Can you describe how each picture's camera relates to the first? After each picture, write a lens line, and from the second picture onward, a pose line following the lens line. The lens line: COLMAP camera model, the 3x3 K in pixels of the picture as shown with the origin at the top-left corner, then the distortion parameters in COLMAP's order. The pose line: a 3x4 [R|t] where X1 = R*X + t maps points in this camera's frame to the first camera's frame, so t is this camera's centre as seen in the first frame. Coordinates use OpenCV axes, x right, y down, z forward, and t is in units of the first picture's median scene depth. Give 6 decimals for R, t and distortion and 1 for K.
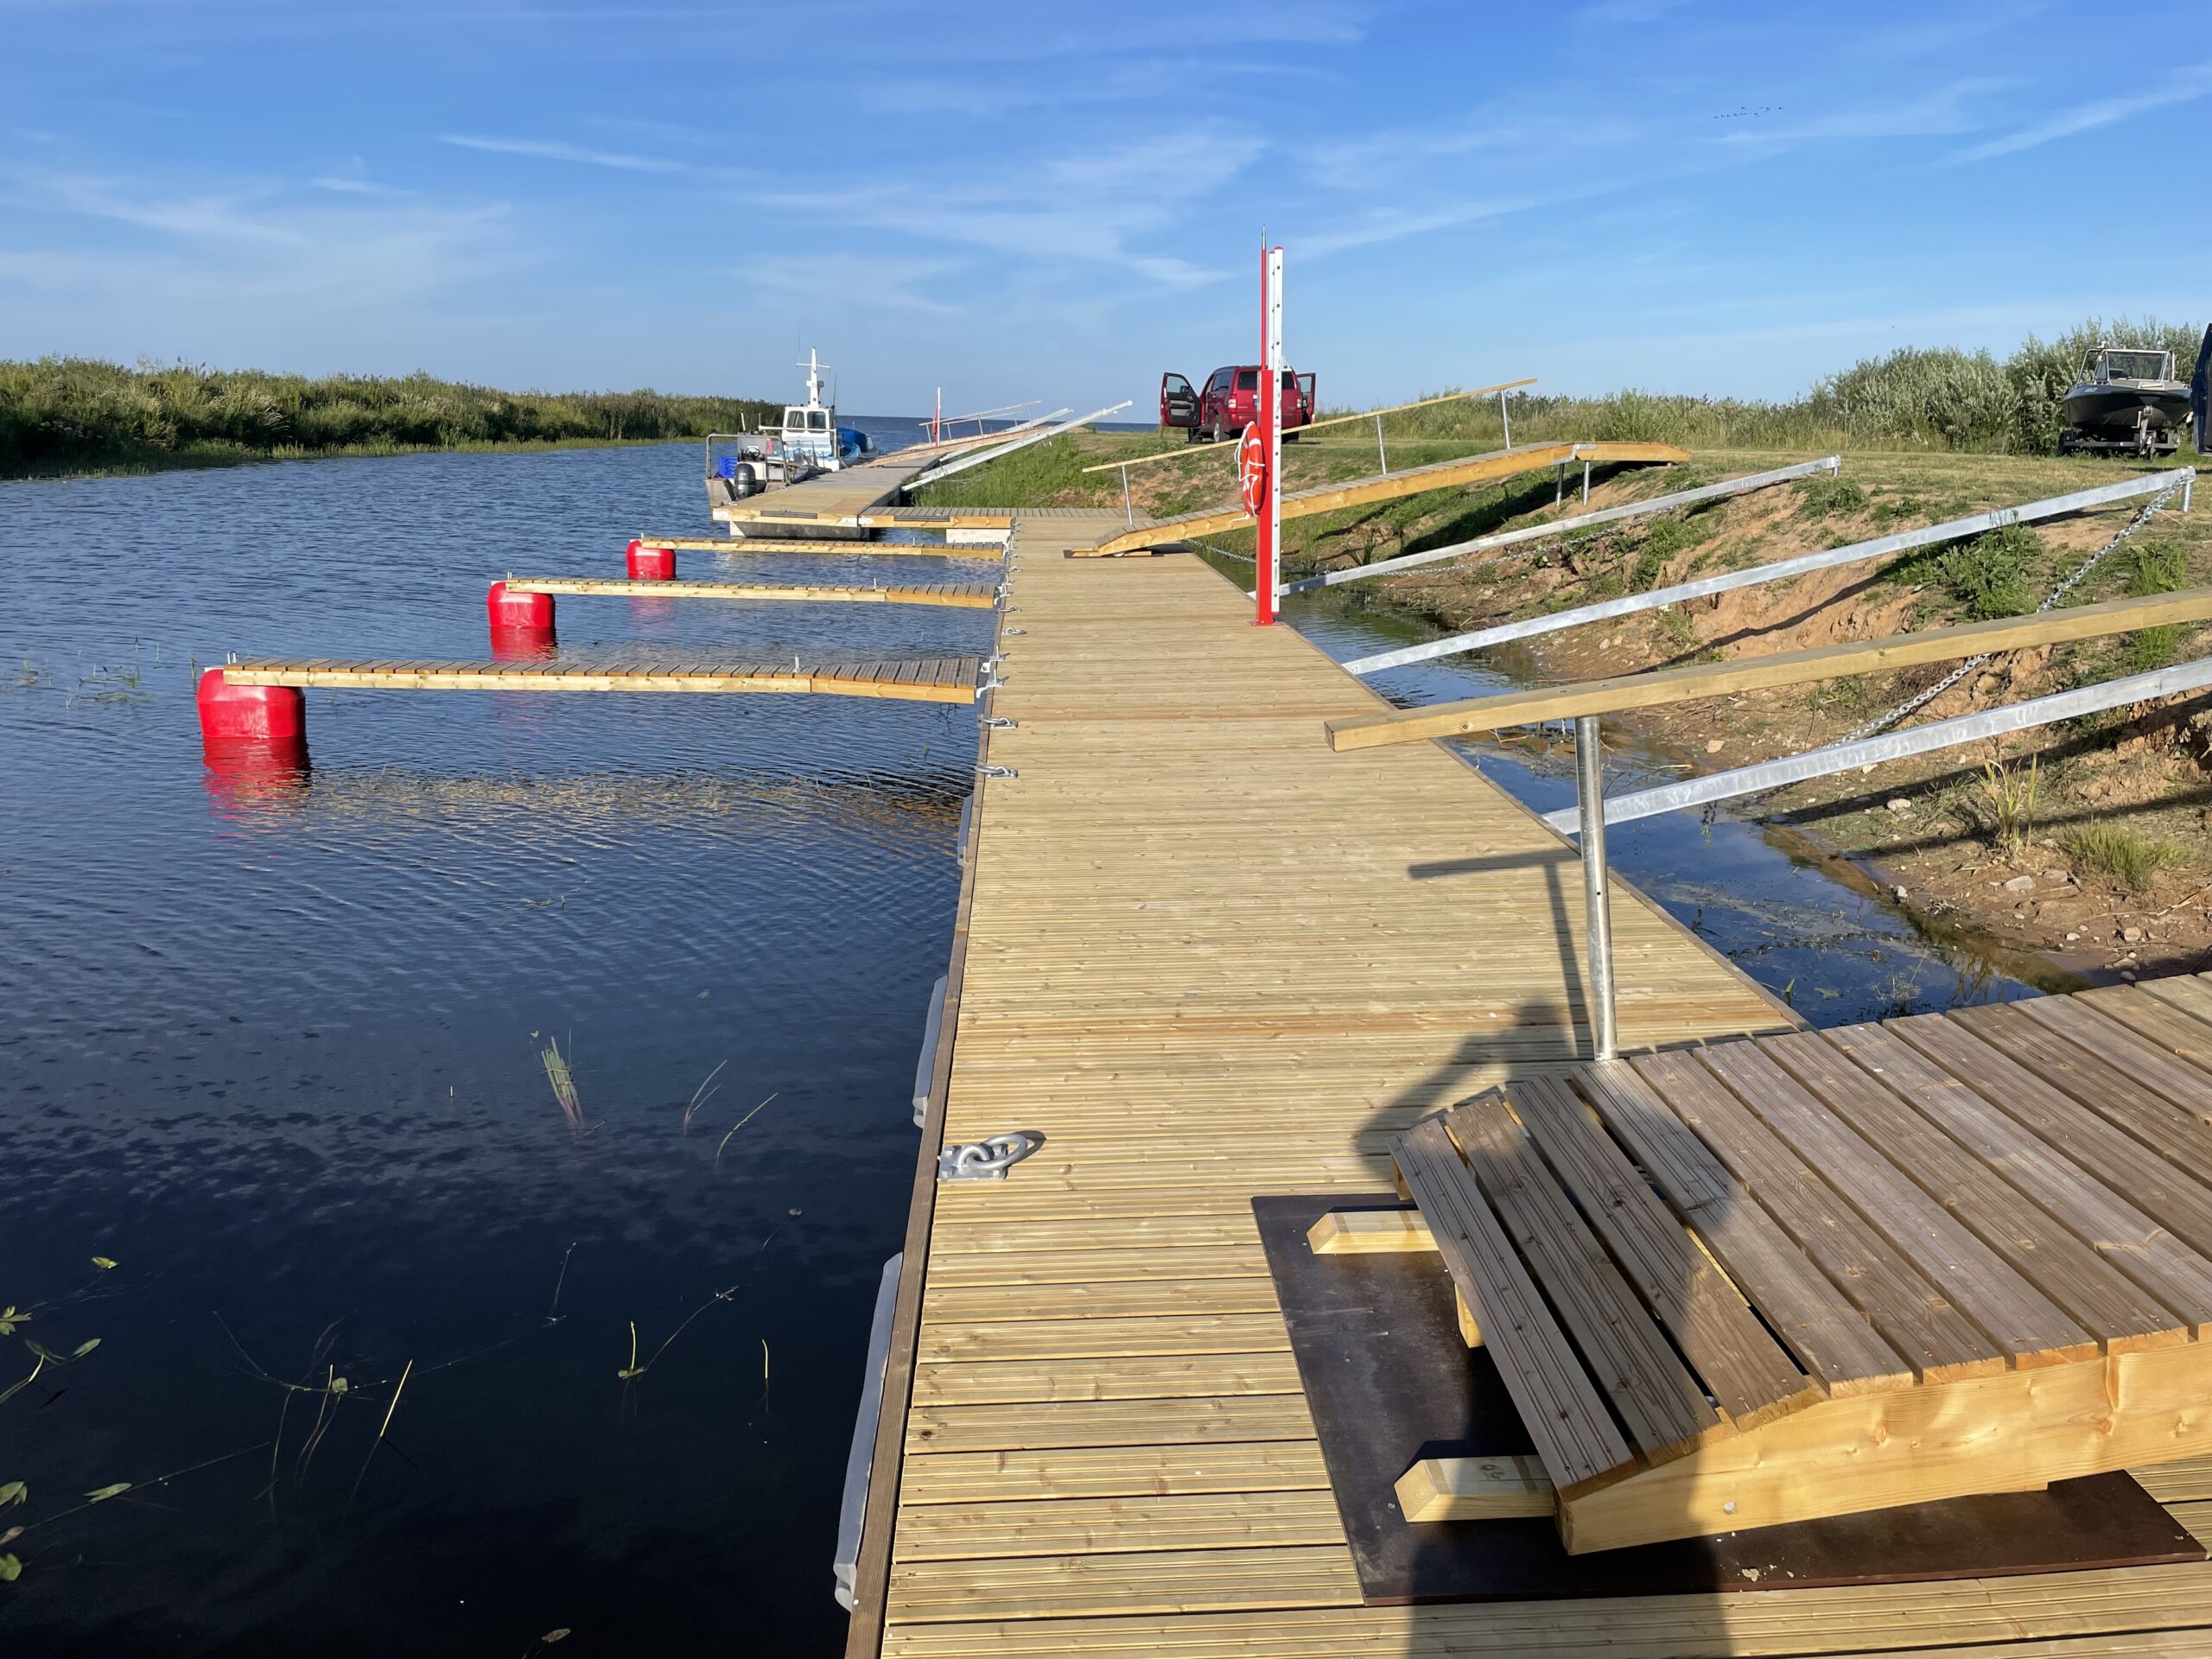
lens RADIAL K [[1669.6, 0, 1097.1], [0, 1669.6, 839.9], [0, 0, 1]] dist [0.059226, -0.064388]
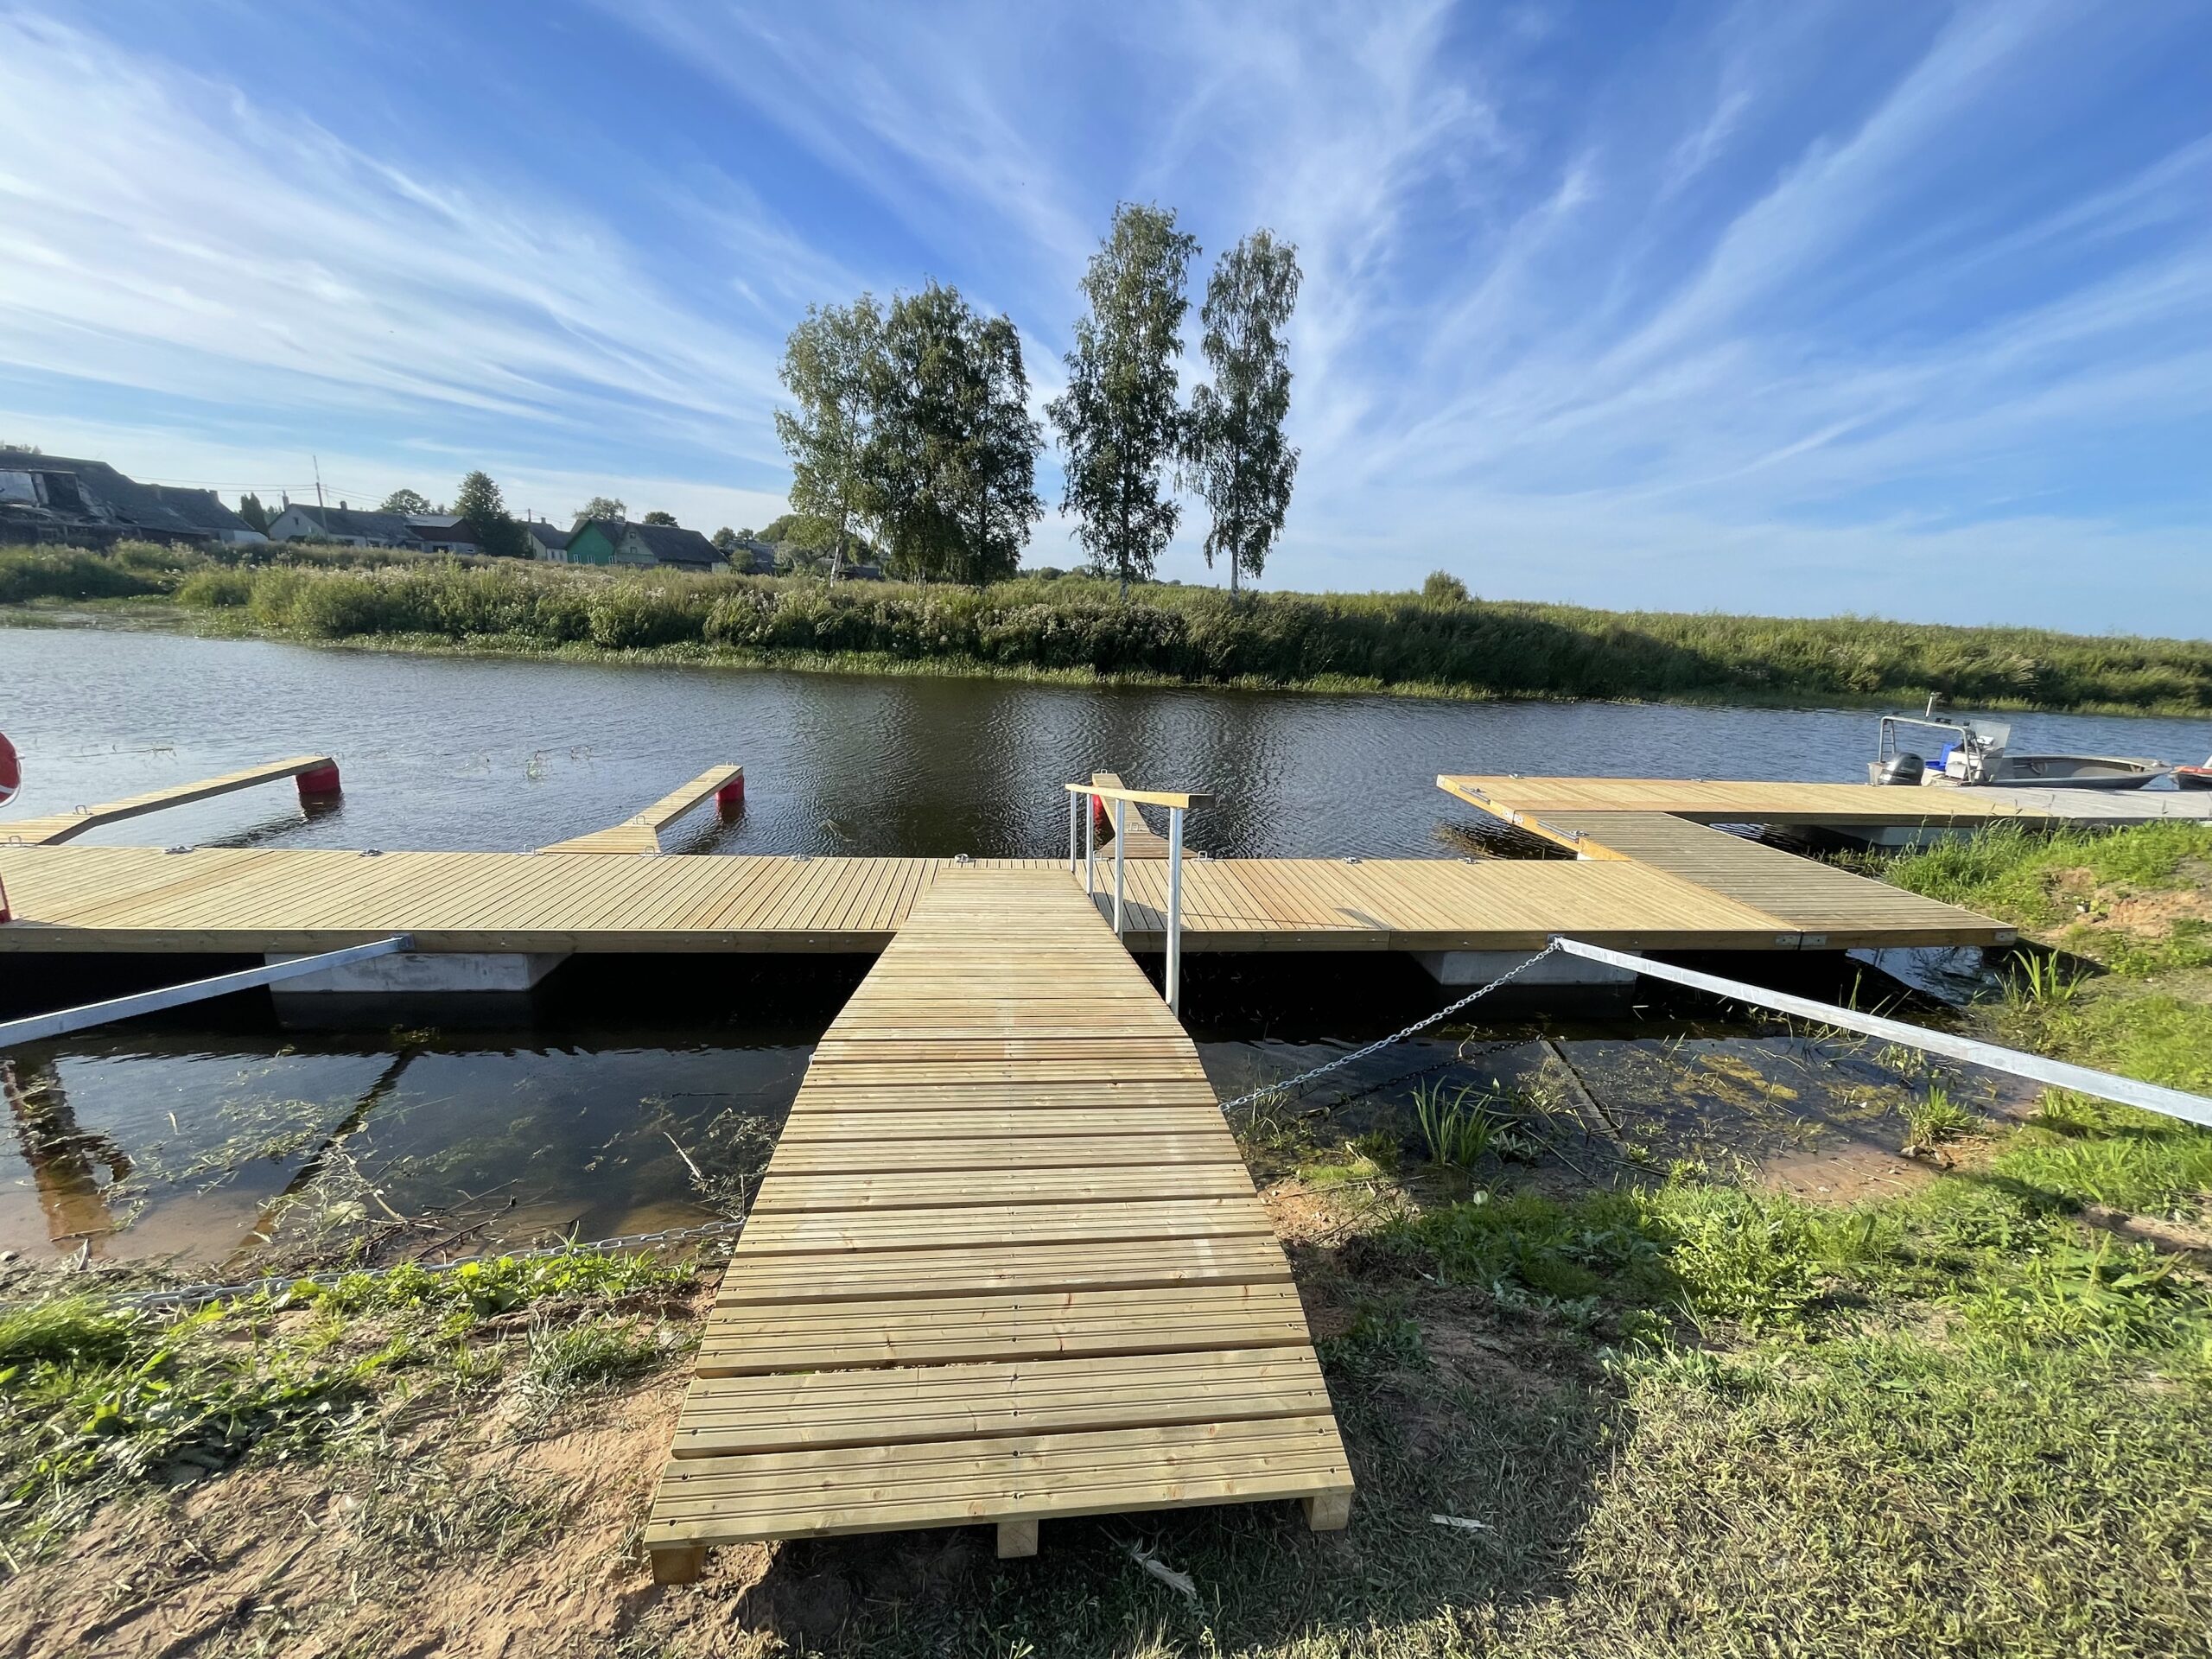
lens RADIAL K [[884.6, 0, 1115.0], [0, 884.6, 818.4], [0, 0, 1]] dist [-0.001956, -0.000937]
pose [[0.056629, 0.227969, -0.972020, 0.112253], [-0.283631, 0.937143, 0.203265, -0.083646], [0.957260, 0.264184, 0.117729, 0.277528]]
